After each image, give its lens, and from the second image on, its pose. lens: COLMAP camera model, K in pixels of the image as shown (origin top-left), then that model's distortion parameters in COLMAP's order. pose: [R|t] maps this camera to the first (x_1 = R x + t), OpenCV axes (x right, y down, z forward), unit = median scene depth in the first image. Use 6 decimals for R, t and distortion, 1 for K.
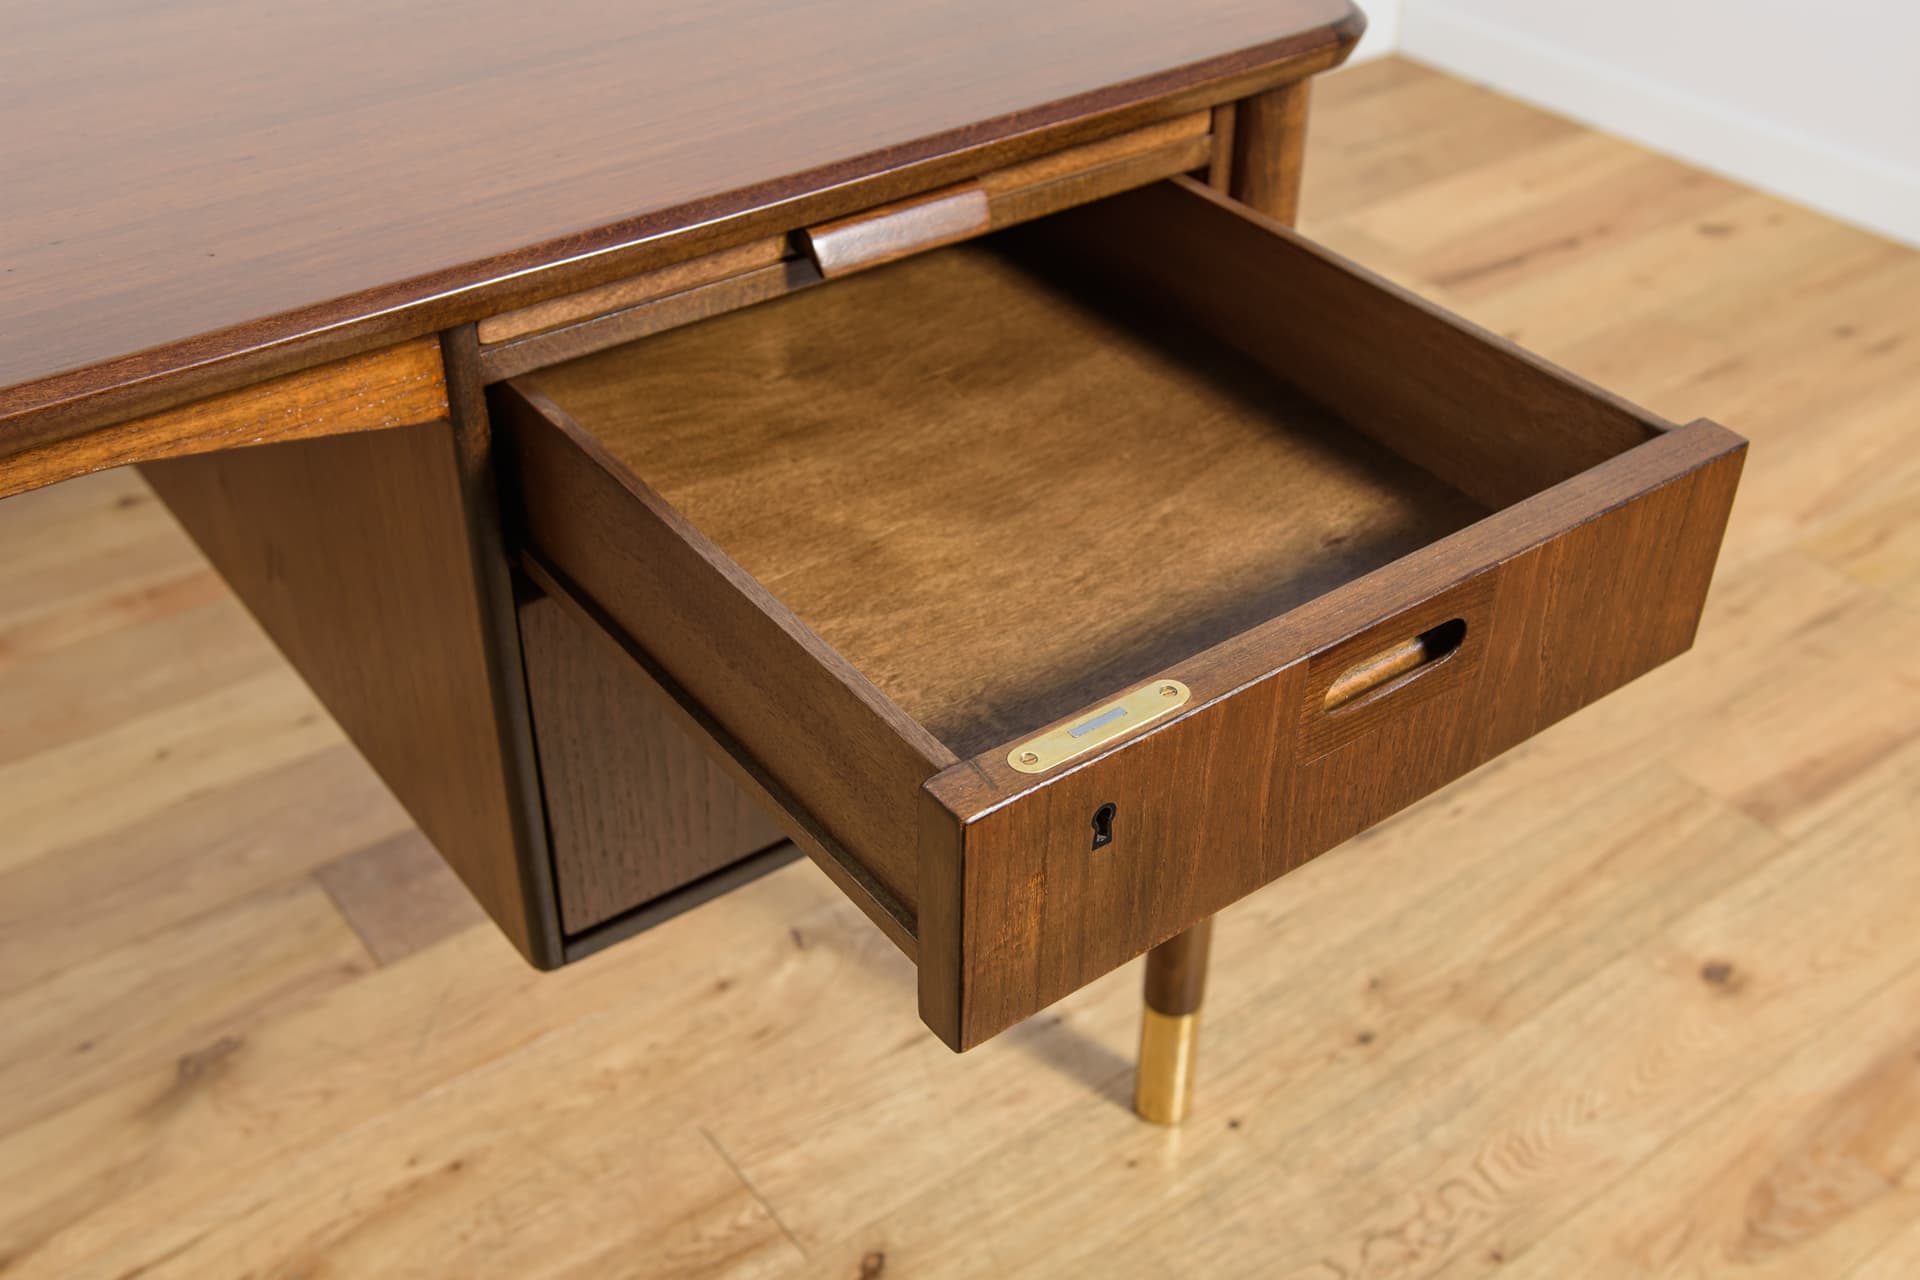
lens RADIAL K [[2042.6, 0, 963.7], [0, 2042.6, 677.4], [0, 0, 1]] dist [-0.007435, 0.115634]
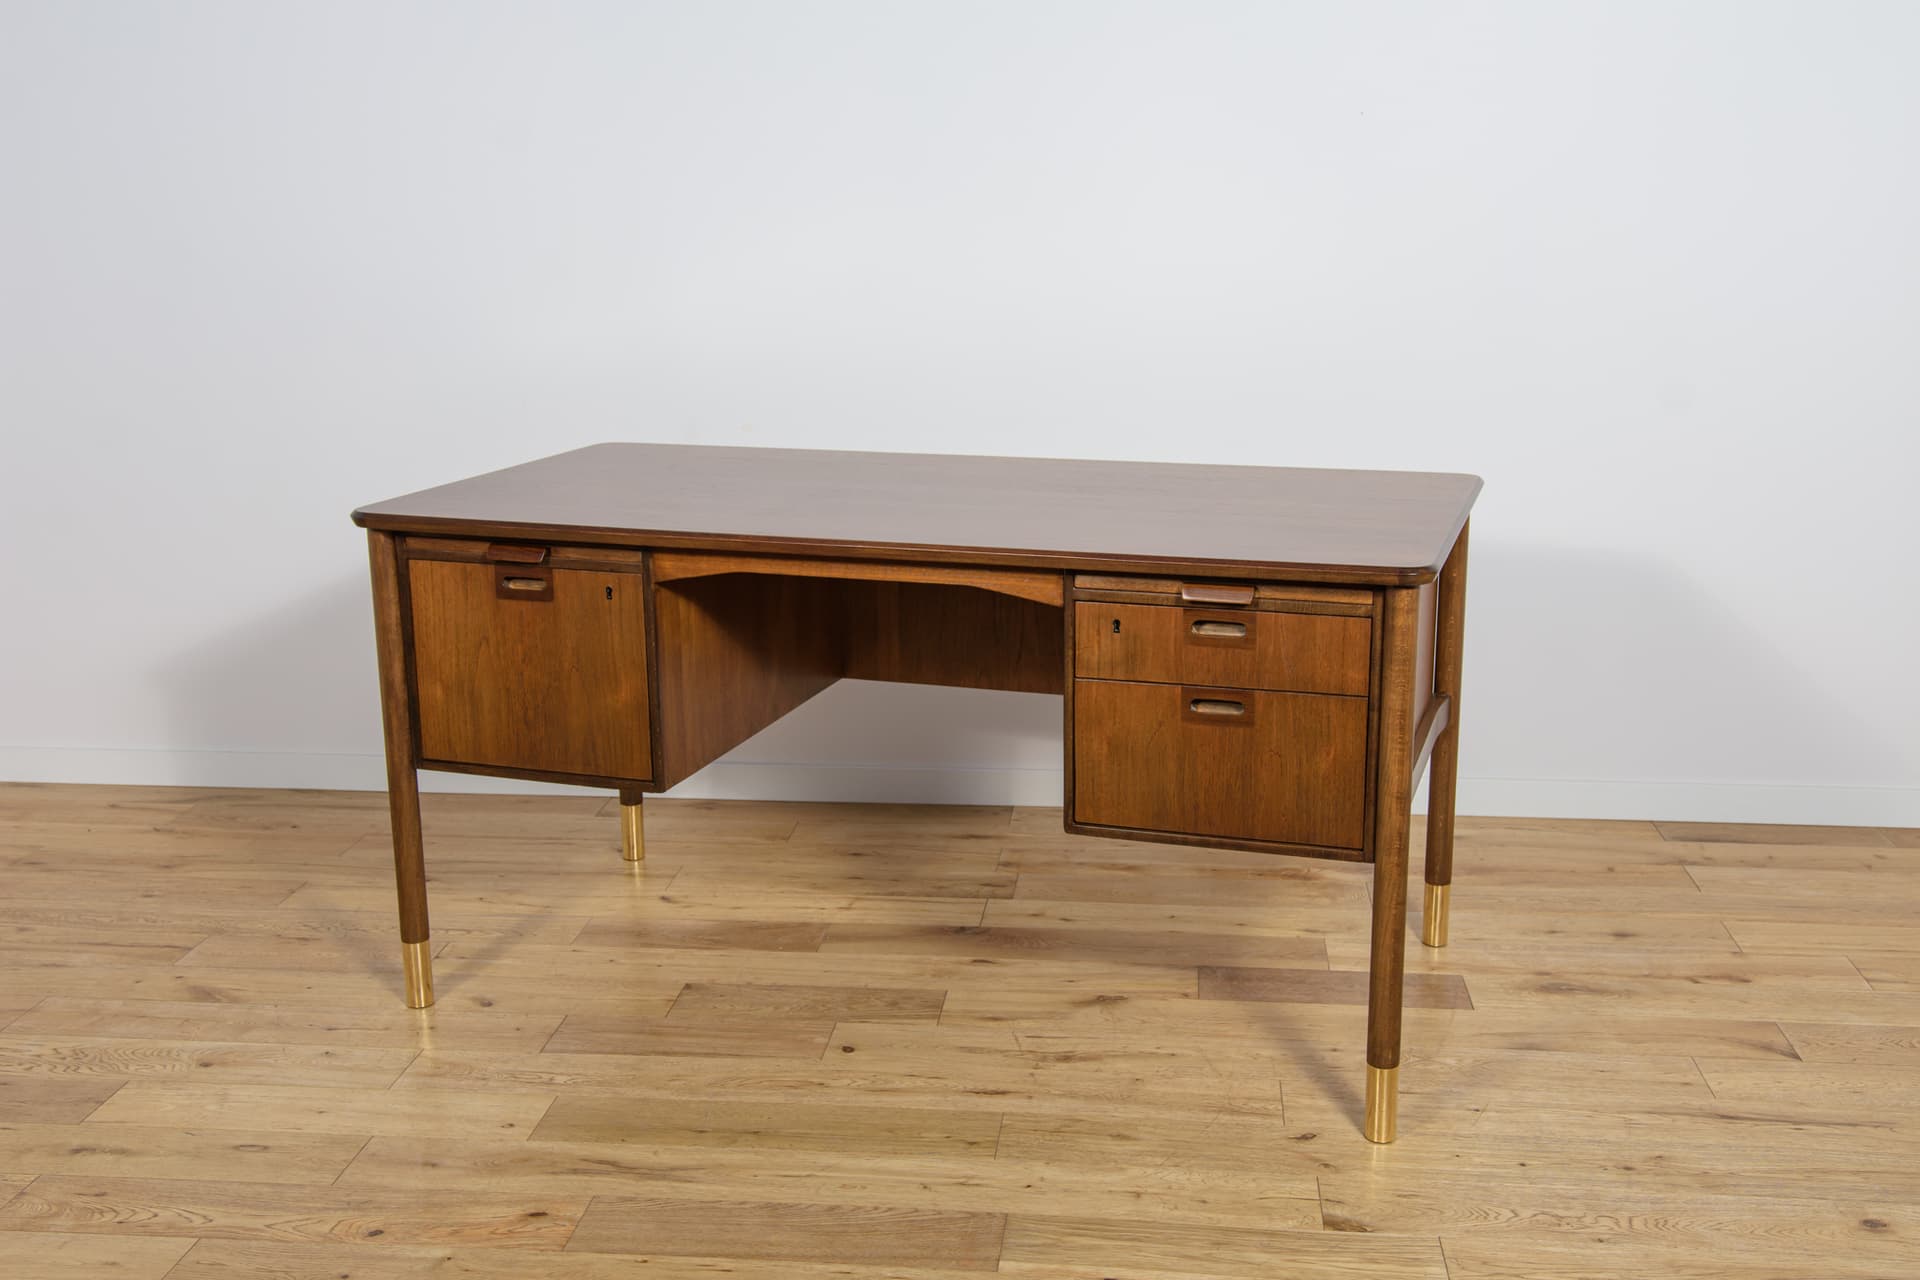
lens RADIAL K [[2012.2, 0, 963.1], [0, 2012.2, 637.0], [0, 0, 1]] dist [-0.013397, 0.109453]
pose [[0.728936, 0.136238, -0.670889, 0.930070], [-0.395126, 0.884012, -0.249796, 0.455999], [0.559042, 0.447170, 0.698220, -0.781744]]
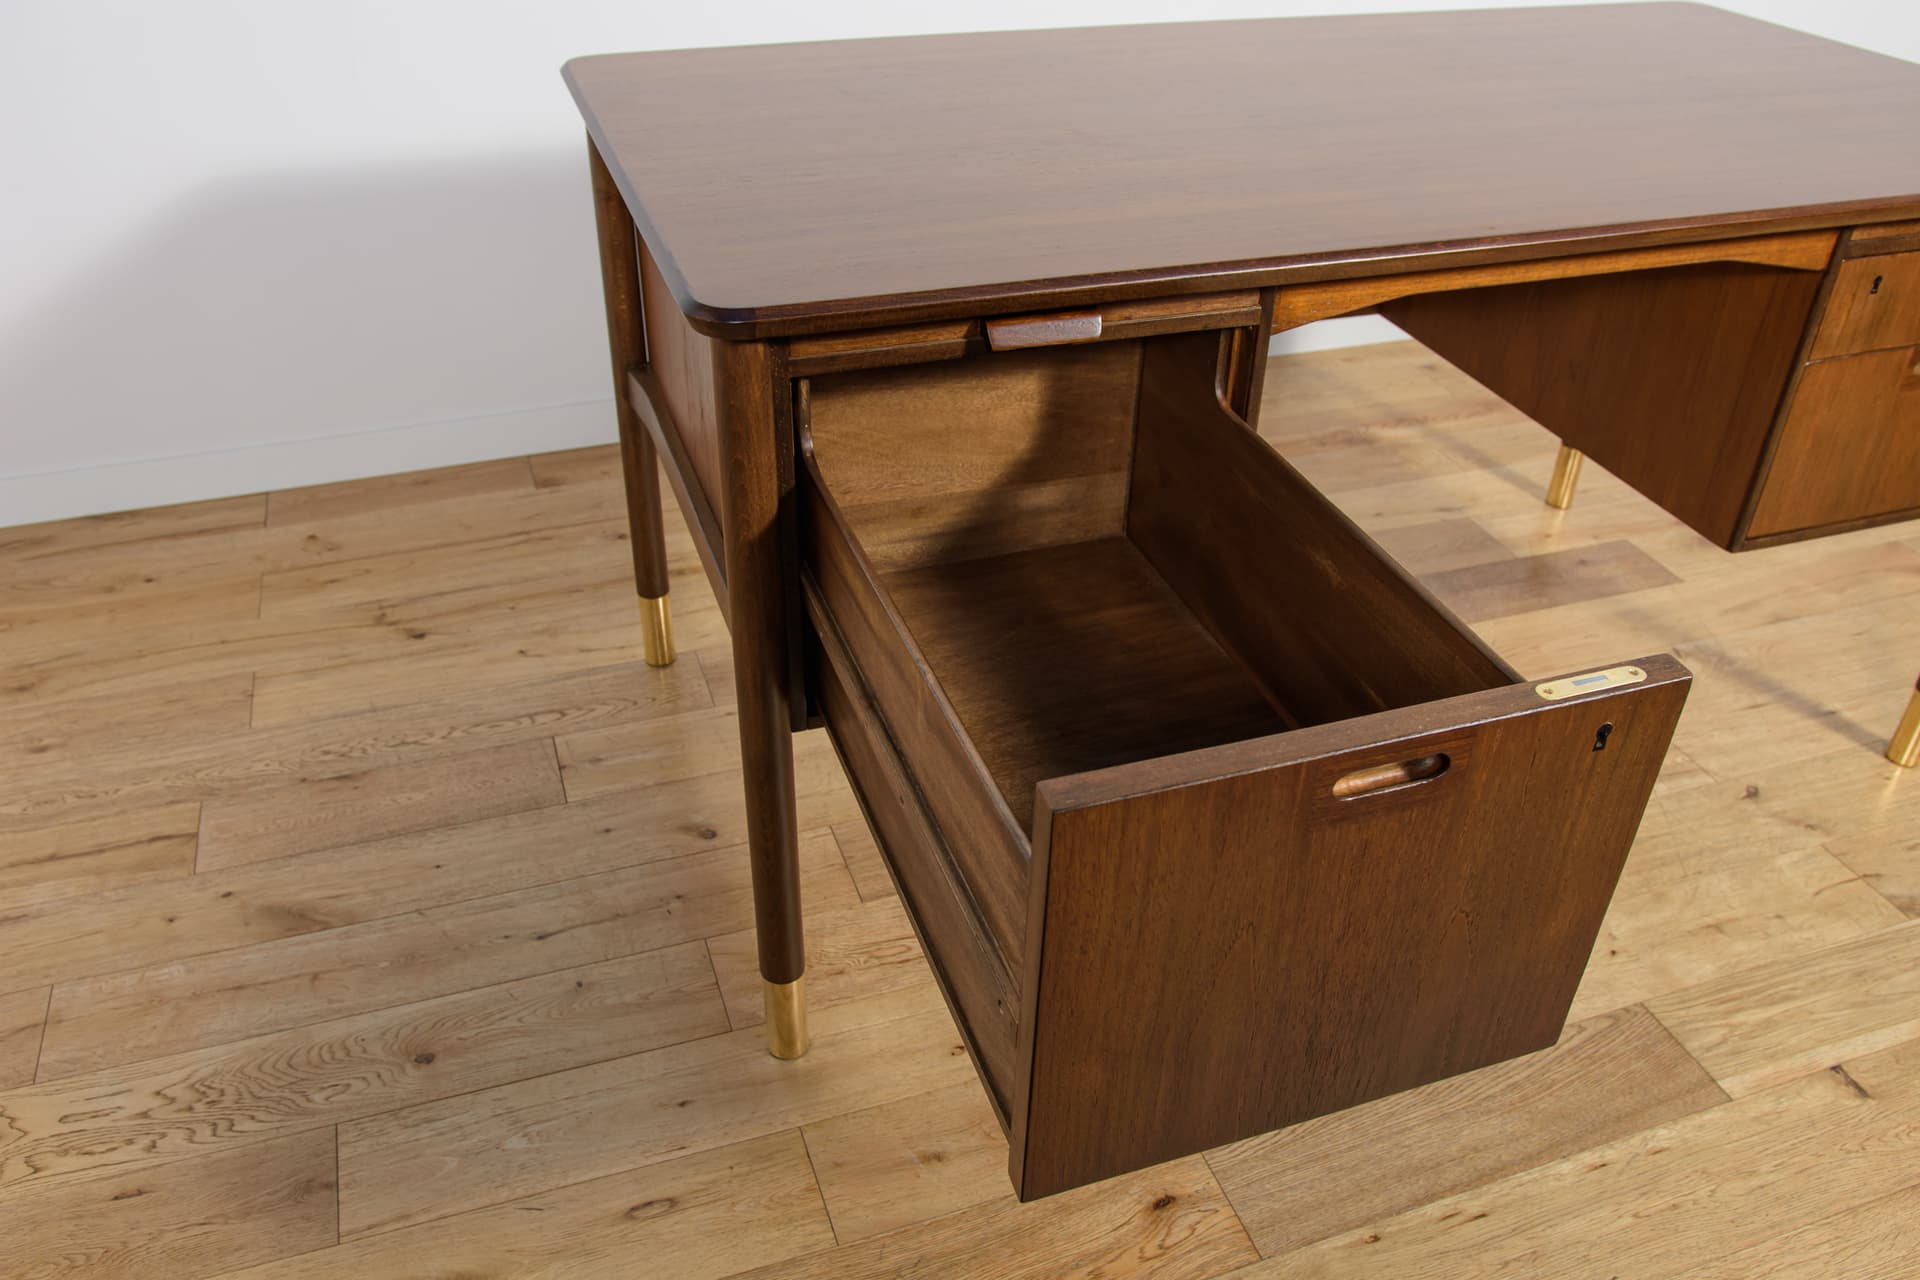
lens RADIAL K [[1523.8, 0, 954.2], [0, 1523.8, 641.7], [0, 0, 1]] dist [-0.084015, 0.058072]
pose [[0.953170, 0.172304, -0.248553, -0.409077], [-0.186619, 0.981807, -0.035046, 0.318066], [0.237993, 0.079789, 0.967984, -0.519652]]
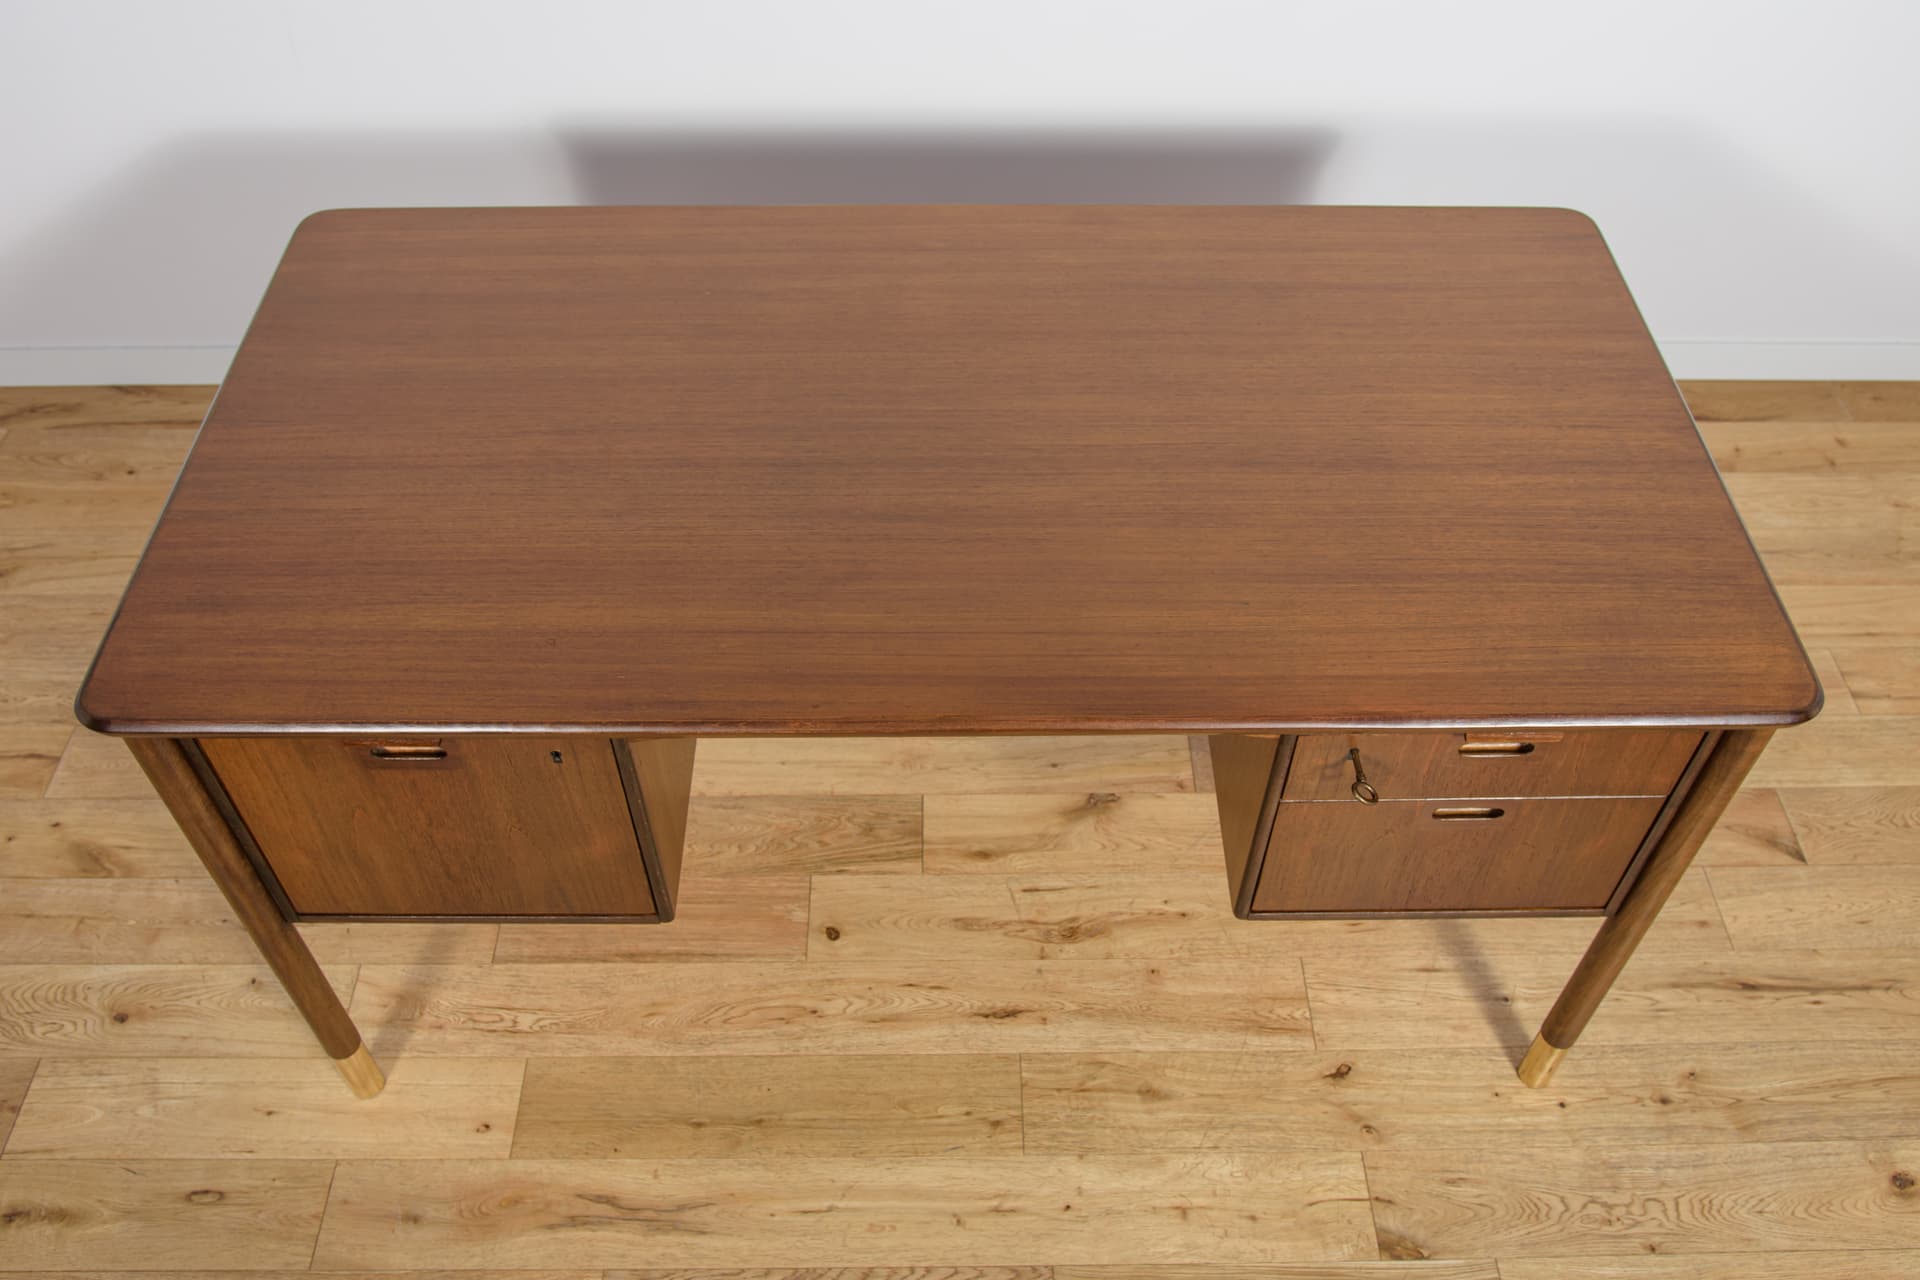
lens RADIAL K [[1594.1, 0, 962.9], [0, 1594.1, 640.3], [0, 0, 1]] dist [-0.081250, 0.070205]
pose [[0.806475, 0.438355, -0.396790, 0.076024], [-0.351812, 0.895122, 0.273832, -0.345107], [0.475211, -0.081243, 0.876113, -0.438142]]
